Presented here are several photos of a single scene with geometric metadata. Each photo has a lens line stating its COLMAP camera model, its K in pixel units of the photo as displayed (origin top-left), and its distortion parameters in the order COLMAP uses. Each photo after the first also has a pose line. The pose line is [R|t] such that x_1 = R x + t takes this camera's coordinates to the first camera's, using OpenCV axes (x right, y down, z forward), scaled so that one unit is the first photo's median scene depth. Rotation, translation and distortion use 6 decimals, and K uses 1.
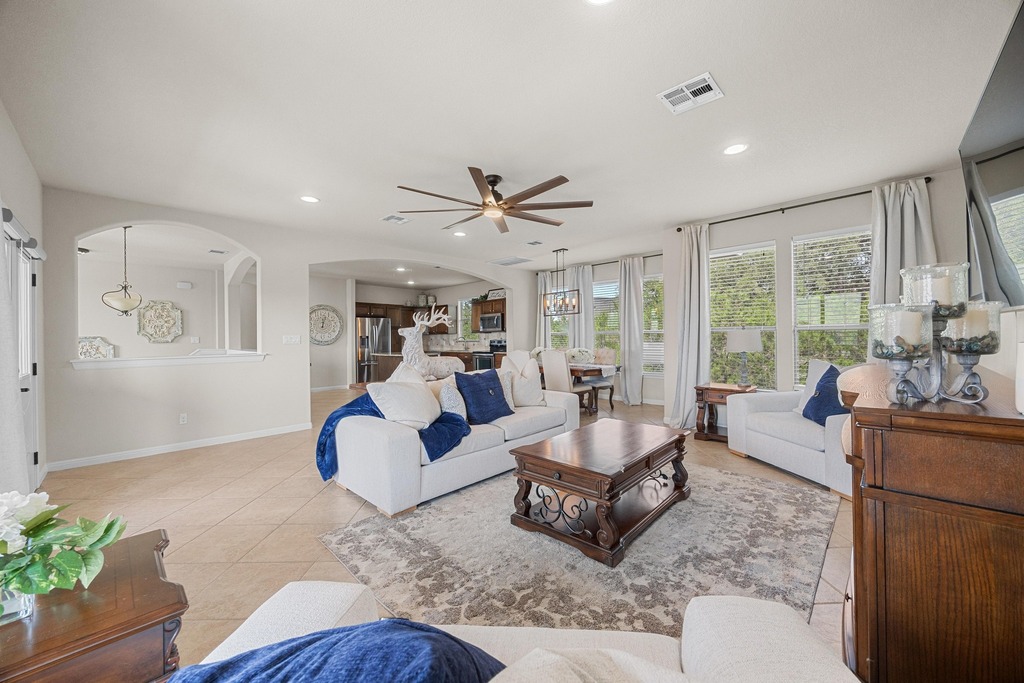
lens RADIAL K [[383.0, 0, 513.0], [0, 383.0, 339.3], [0, 0, 1]] dist [-0.005324, -0.000141]
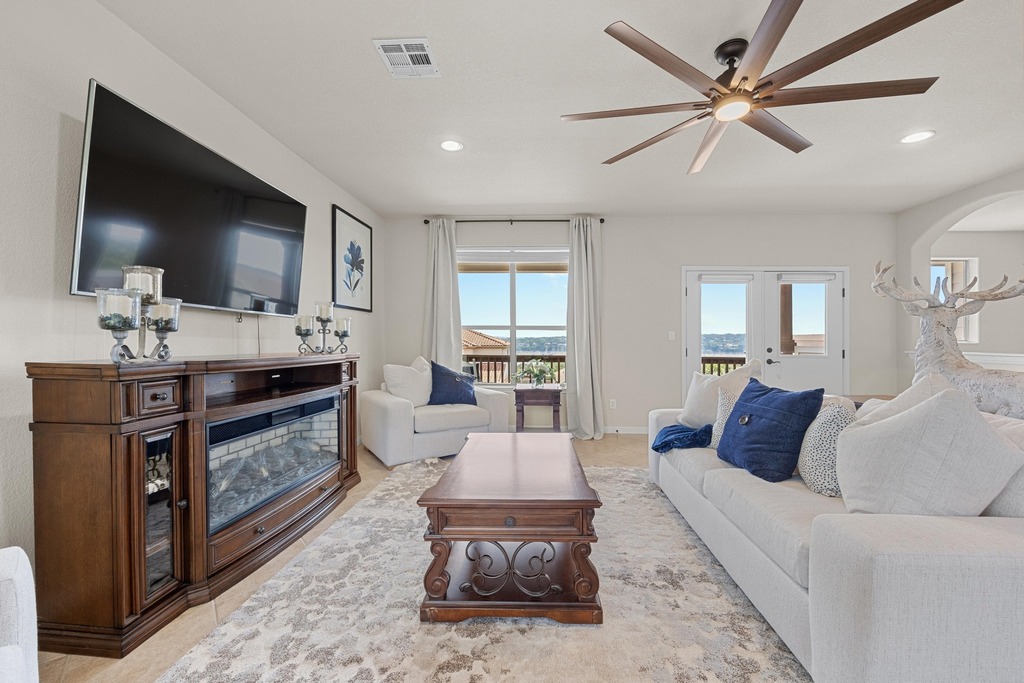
lens RADIAL K [[398.1, 0, 512.2], [0, 398.1, 337.3], [0, 0, 1]] dist [-0.013145, -0.000175]
pose [[-0.761739, 0.000604, -0.647884, 0.983836], [-0.009145, 0.999890, 0.011684, 0.013524], [0.647820, 0.014825, -0.761649, 2.009917]]
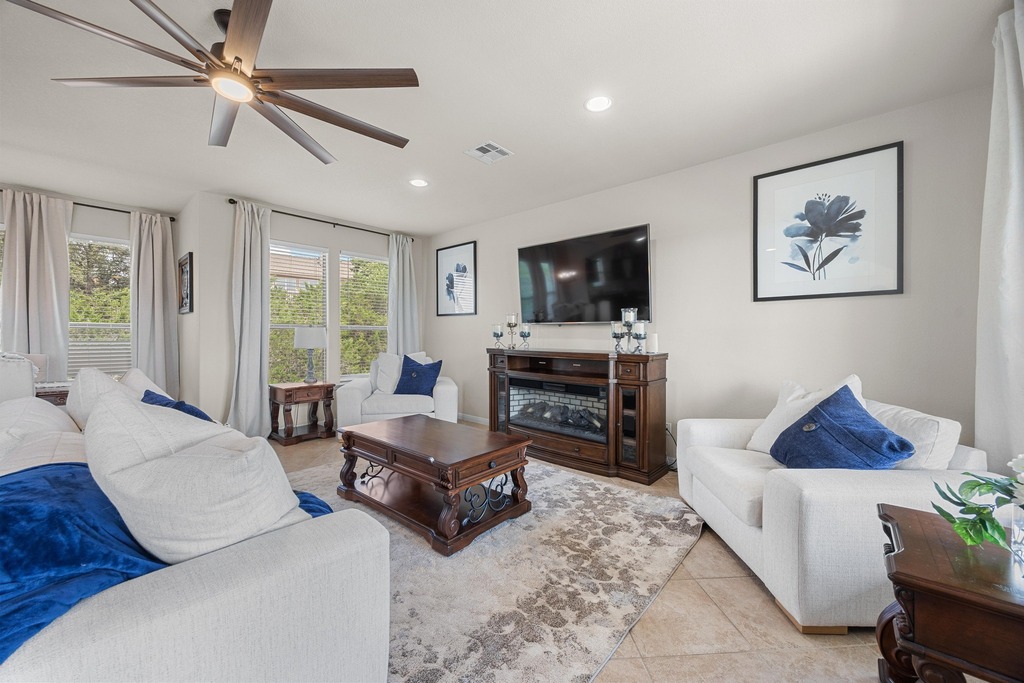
lens RADIAL K [[398.1, 0, 512.2], [0, 398.1, 337.3], [0, 0, 1]] dist [-0.013145, -0.000175]
pose [[-0.059639, 0.014212, 0.998119, -1.000638], [0.012463, 0.999831, -0.013491, 0.042928], [-0.998142, 0.011635, -0.059806, 1.080629]]
